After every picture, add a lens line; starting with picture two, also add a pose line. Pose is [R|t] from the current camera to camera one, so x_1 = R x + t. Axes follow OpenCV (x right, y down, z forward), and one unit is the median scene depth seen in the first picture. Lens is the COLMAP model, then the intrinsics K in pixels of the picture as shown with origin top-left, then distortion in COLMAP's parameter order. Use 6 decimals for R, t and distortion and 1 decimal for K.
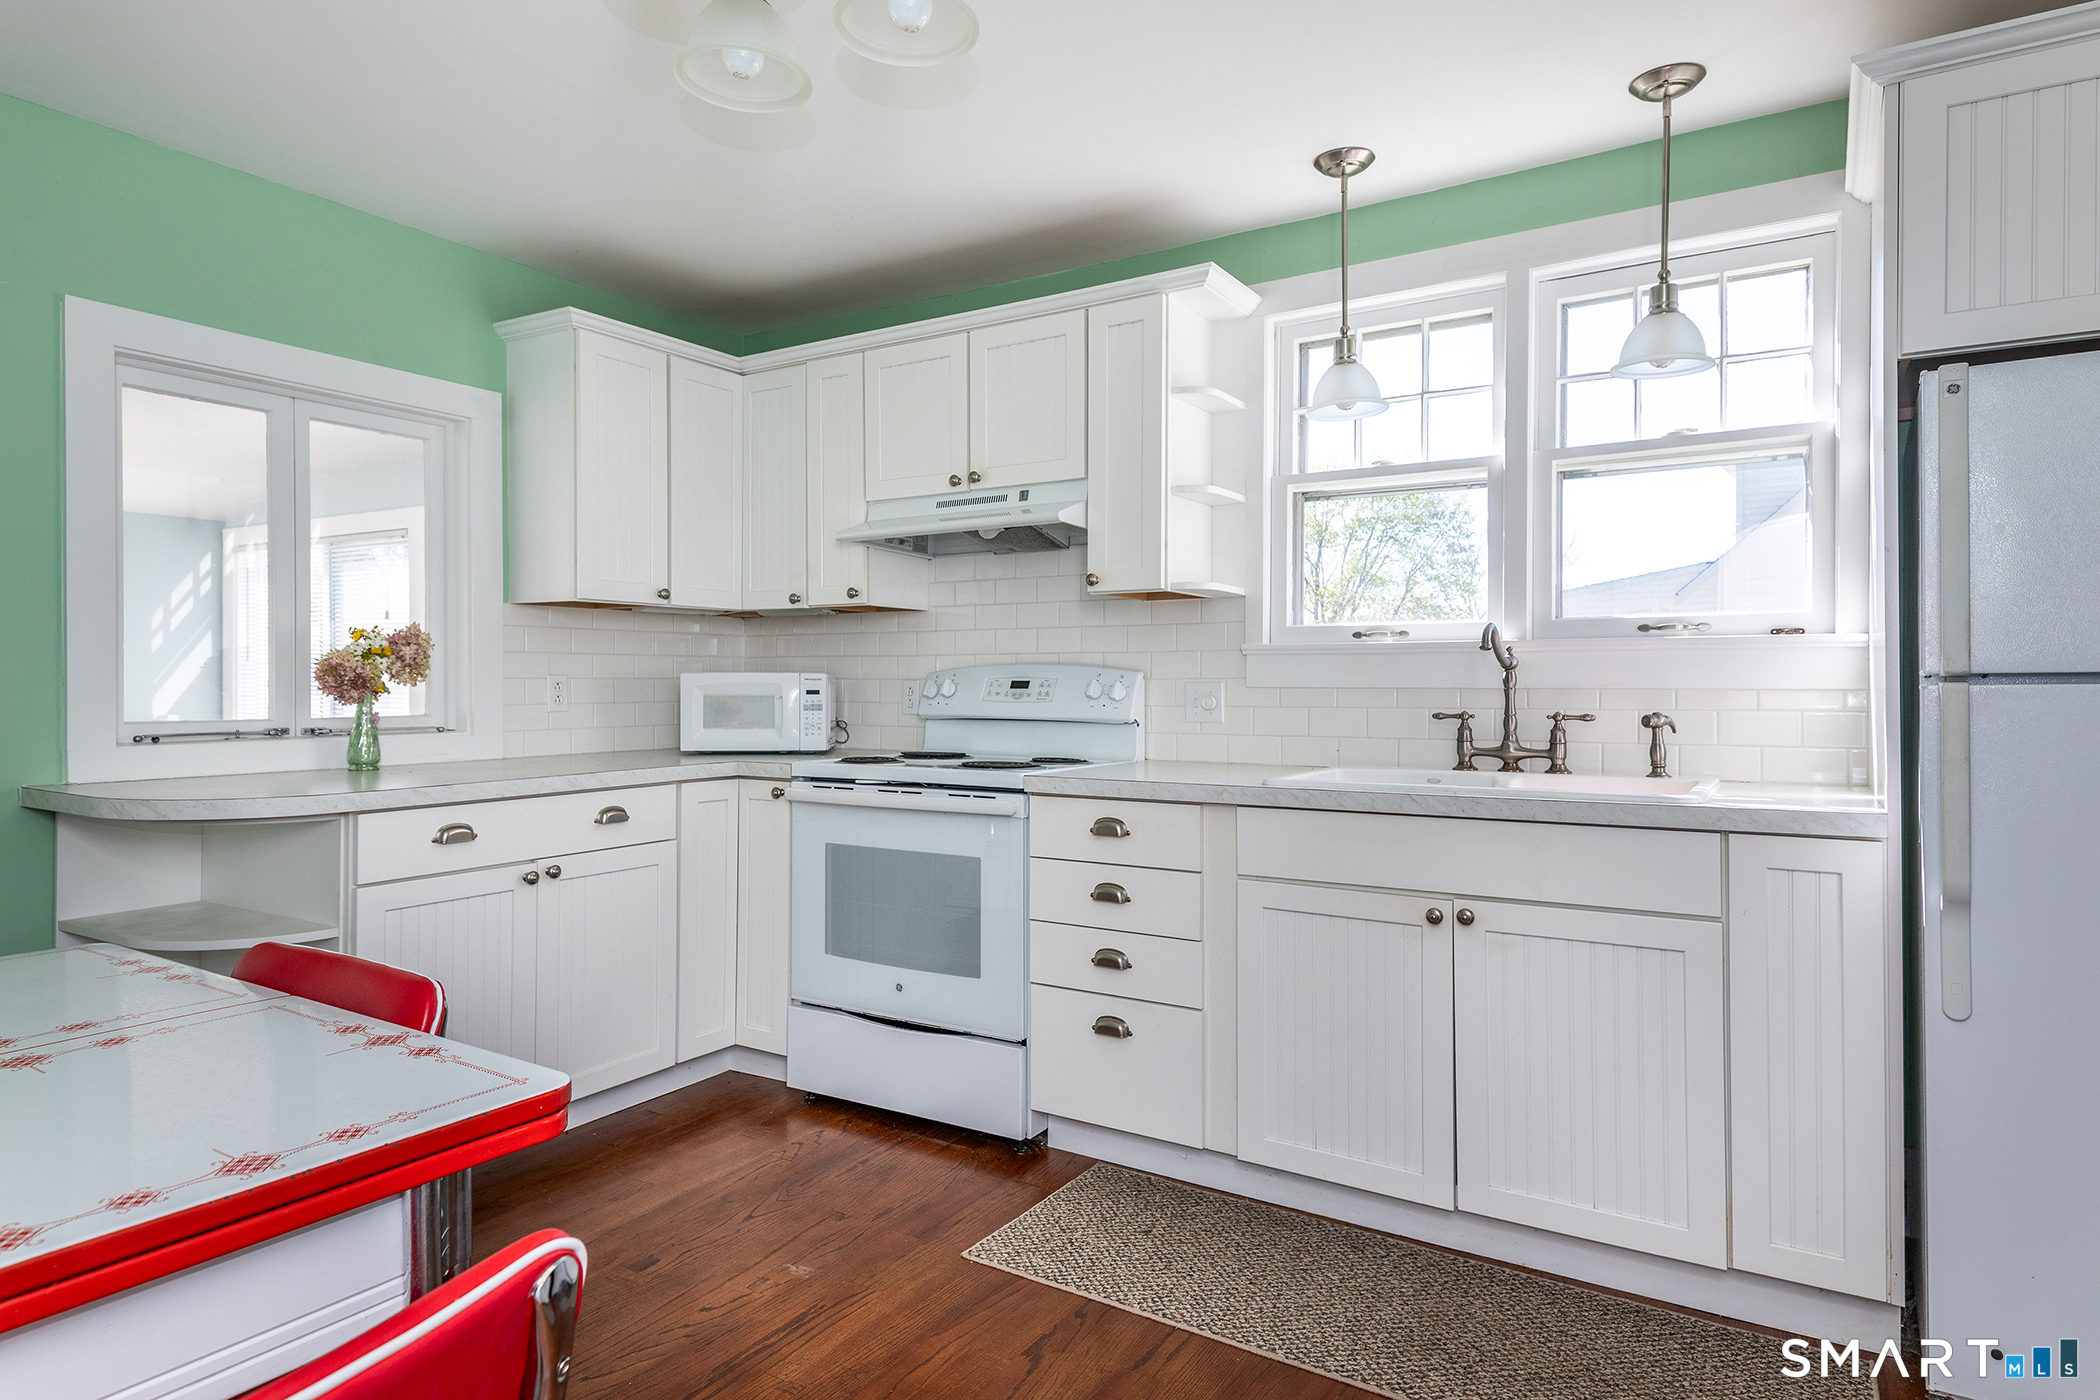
lens RADIAL K [[1191.3, 0, 1050.8], [0, 1191.3, 684.5], [0, 0, 1]] dist [0.025983, -0.001173]
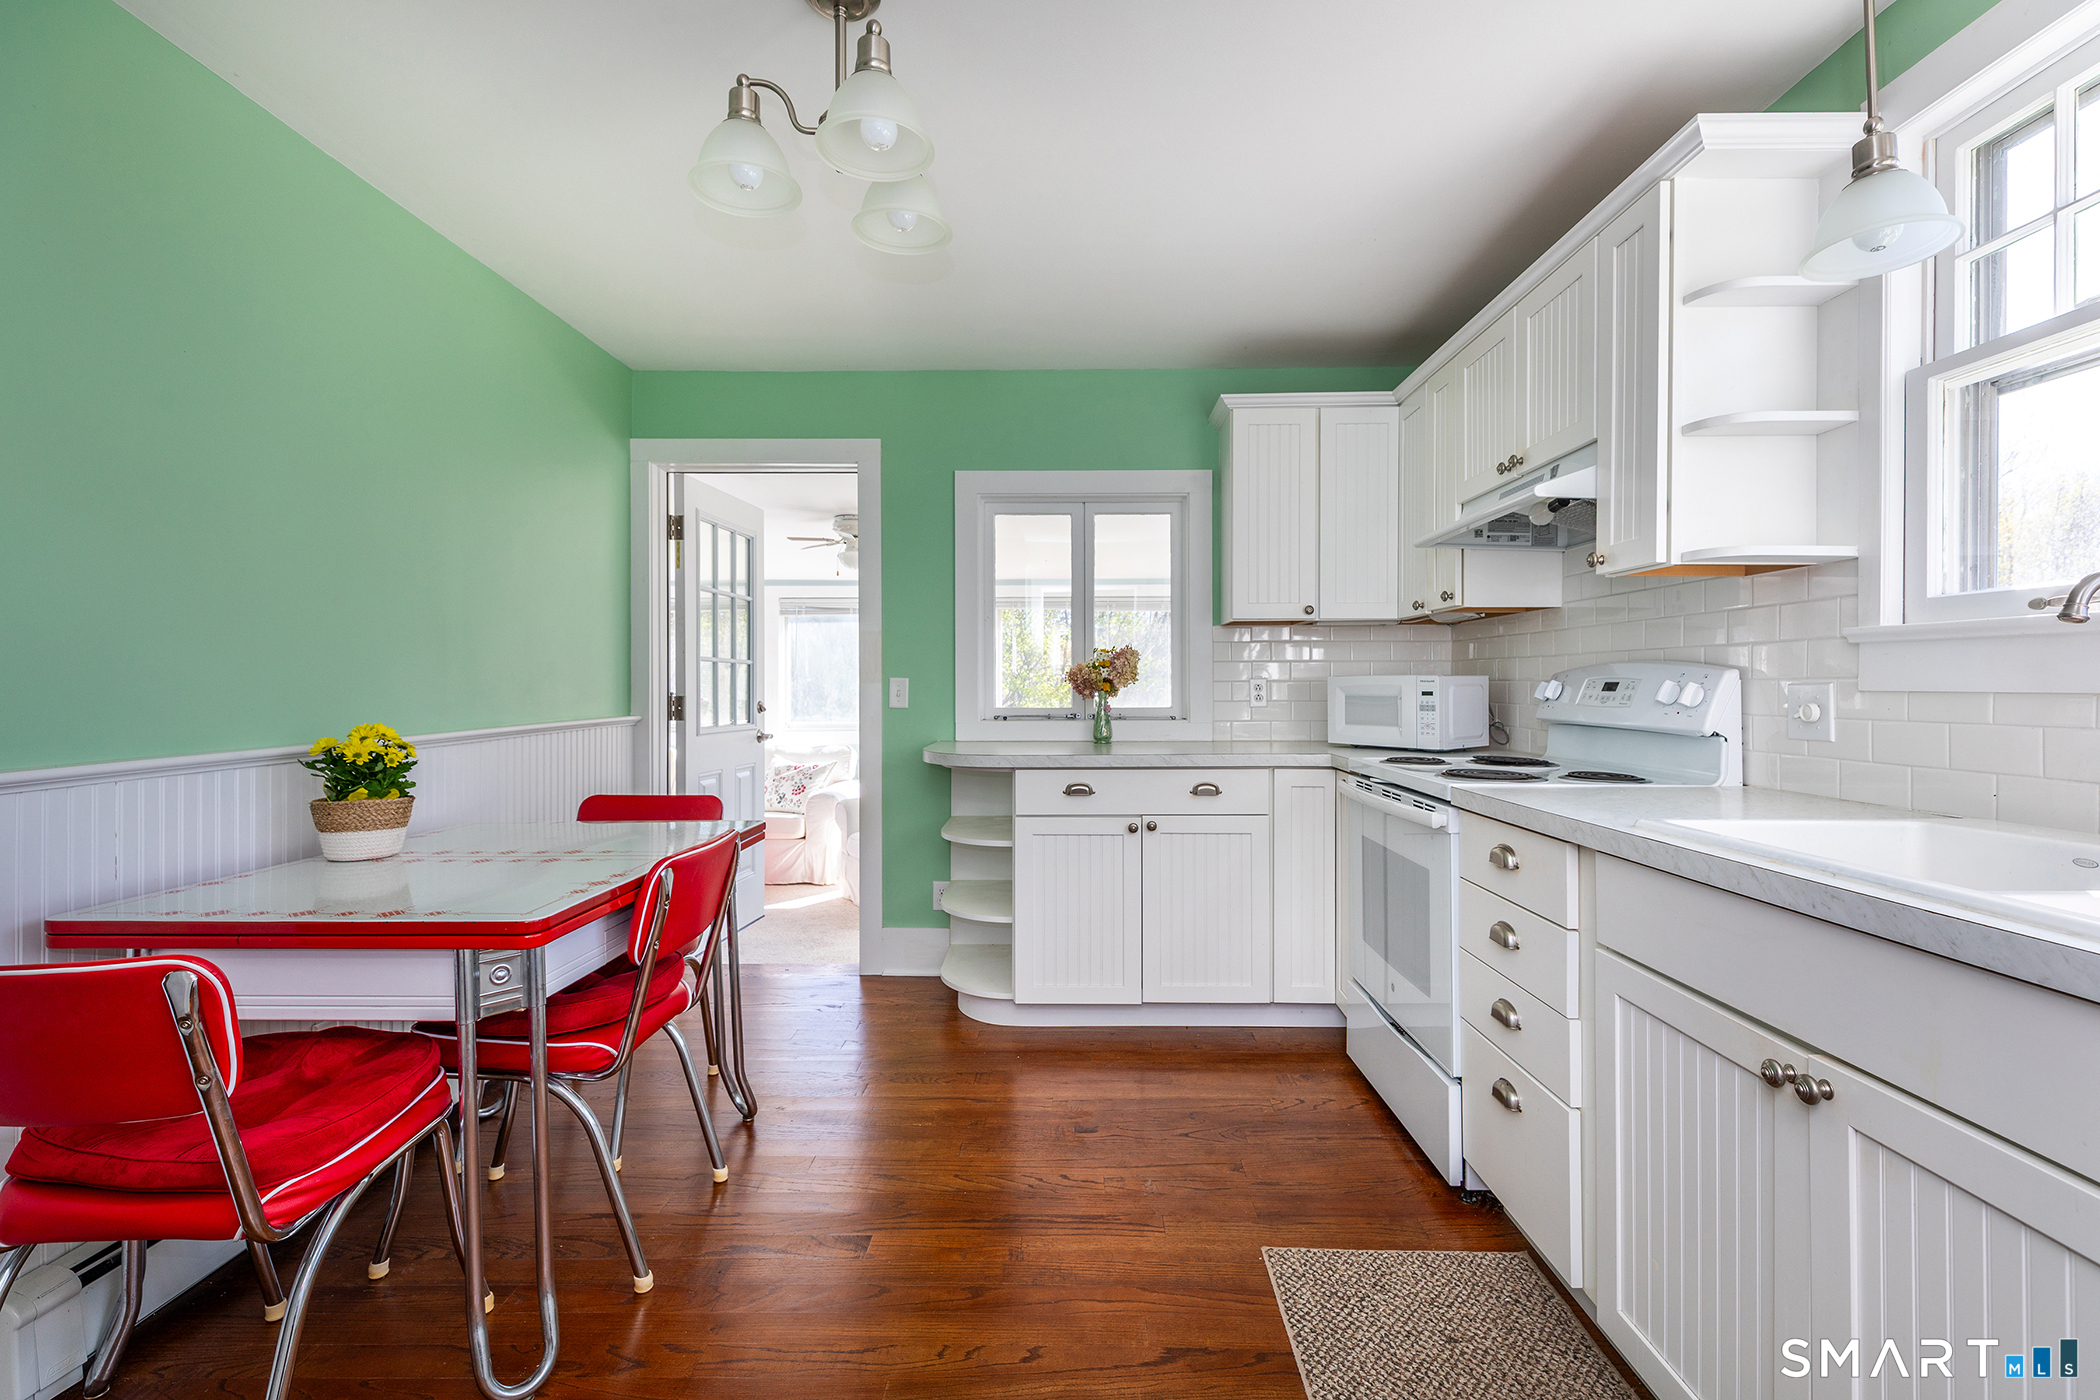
lens RADIAL K [[959.6, 0, 1062.6], [0, 959.6, 681.0], [0, 0, 1]] dist [0.023136, -0.000561]
pose [[0.520362, -0.004022, -0.853936, 0.425309], [-0.000561, 0.999987, -0.005051, -0.000231], [0.853945, 0.003108, 0.520353, 0.335994]]
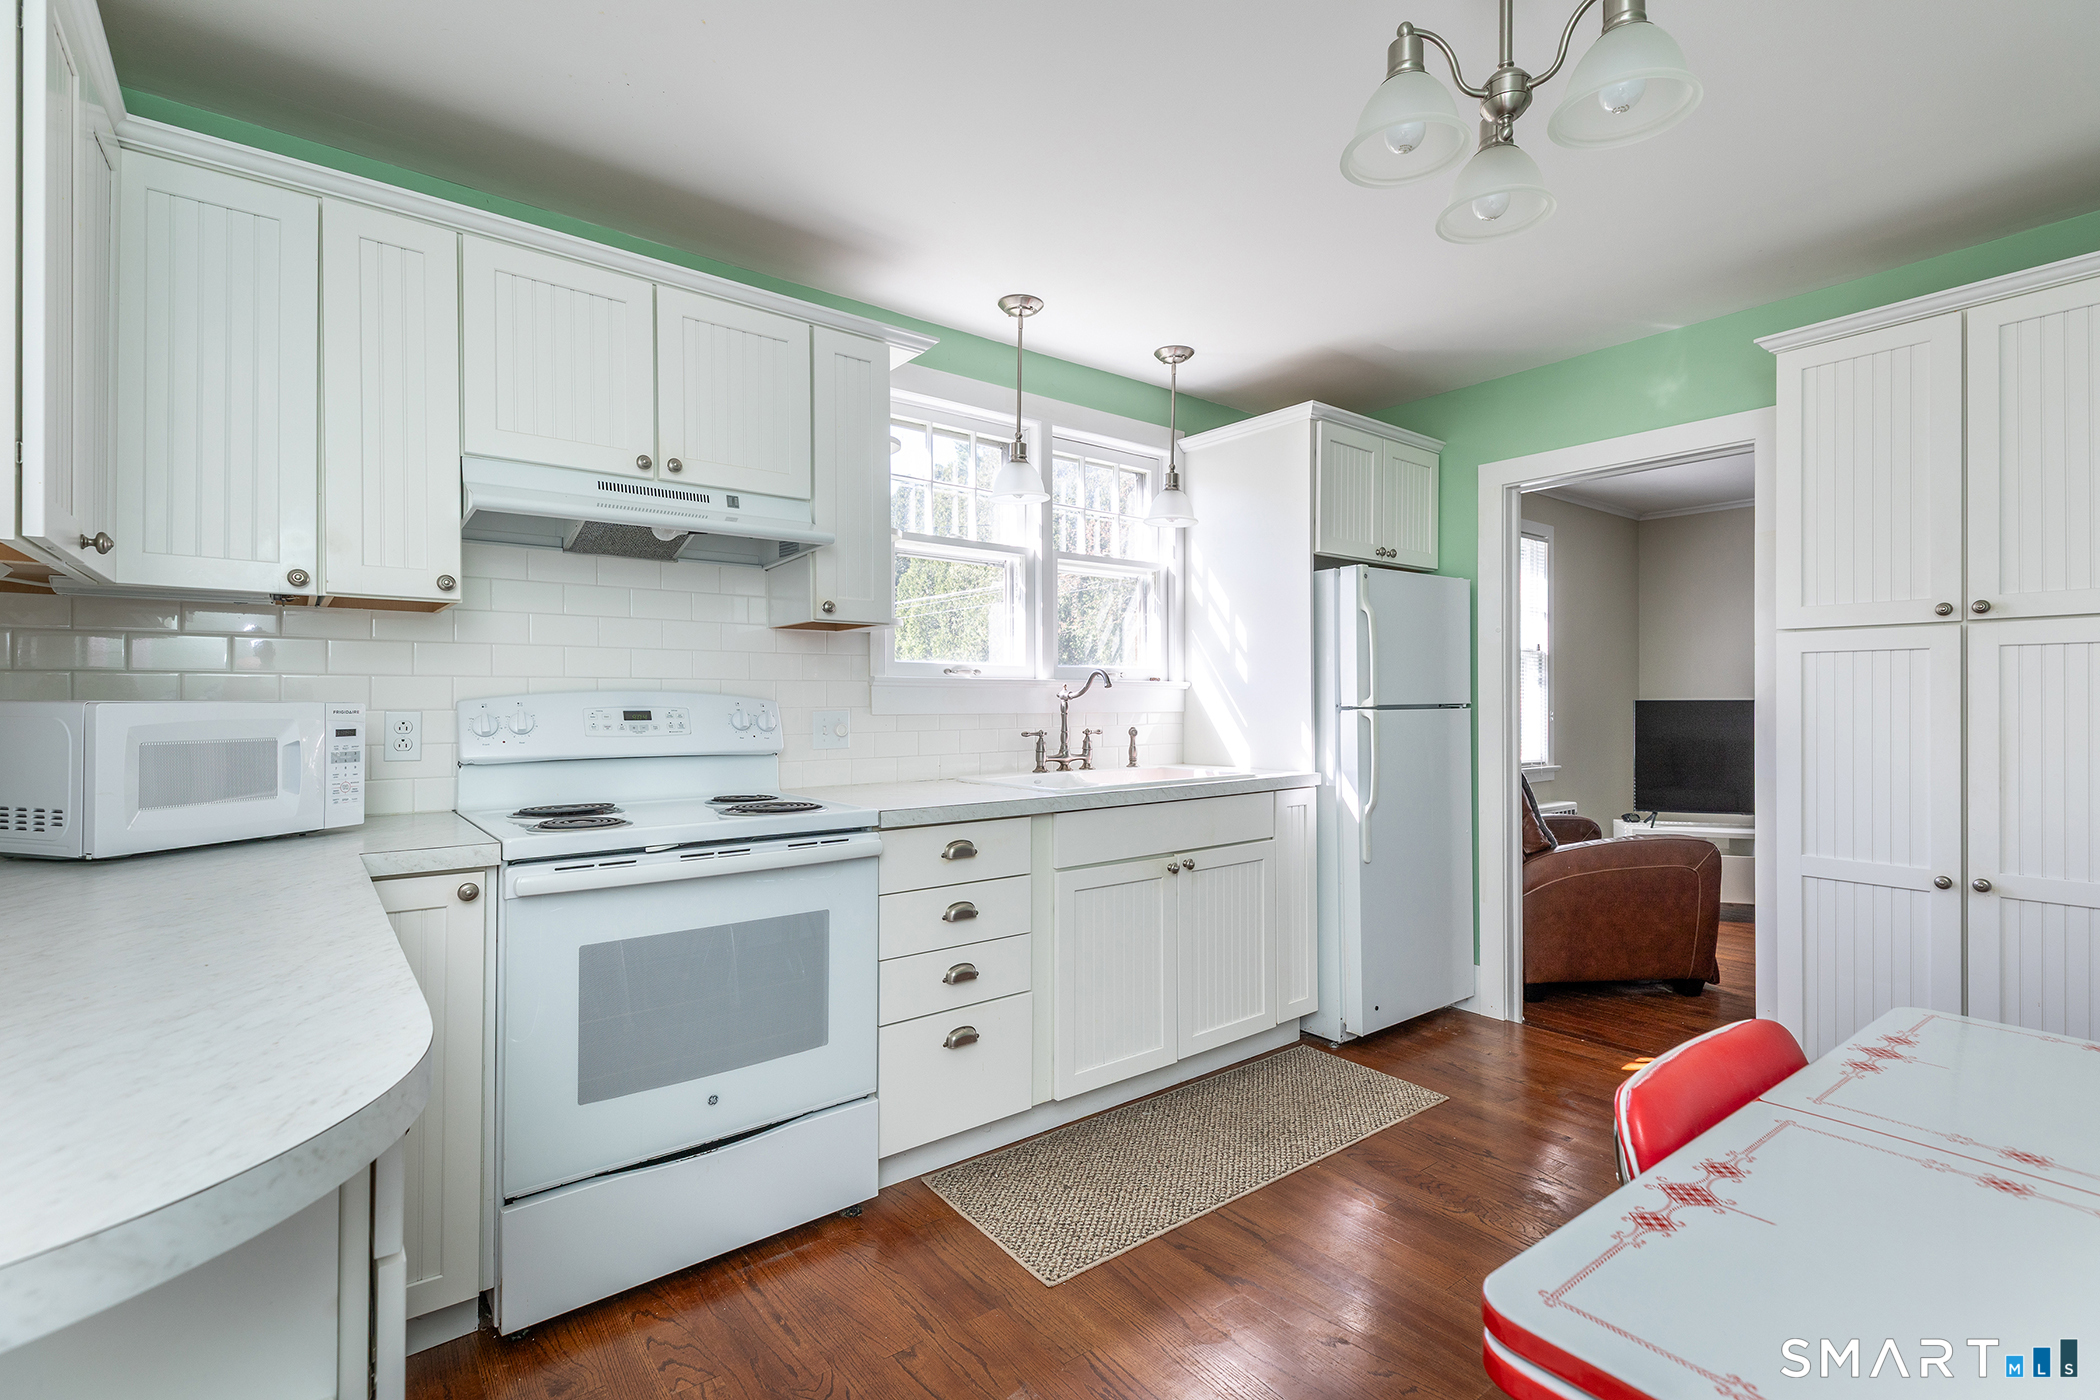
lens RADIAL K [[974.8, 0, 1050.0], [0, 974.8, 700.0], [0, 0, 1]] dist [0.003336, 0.000234]
pose [[0.329871, -0.001677, 0.944025, -0.665332], [0.001817, 0.999998, 0.001142, -0.012717], [-0.944024, 0.001338, 0.329873, 0.573783]]
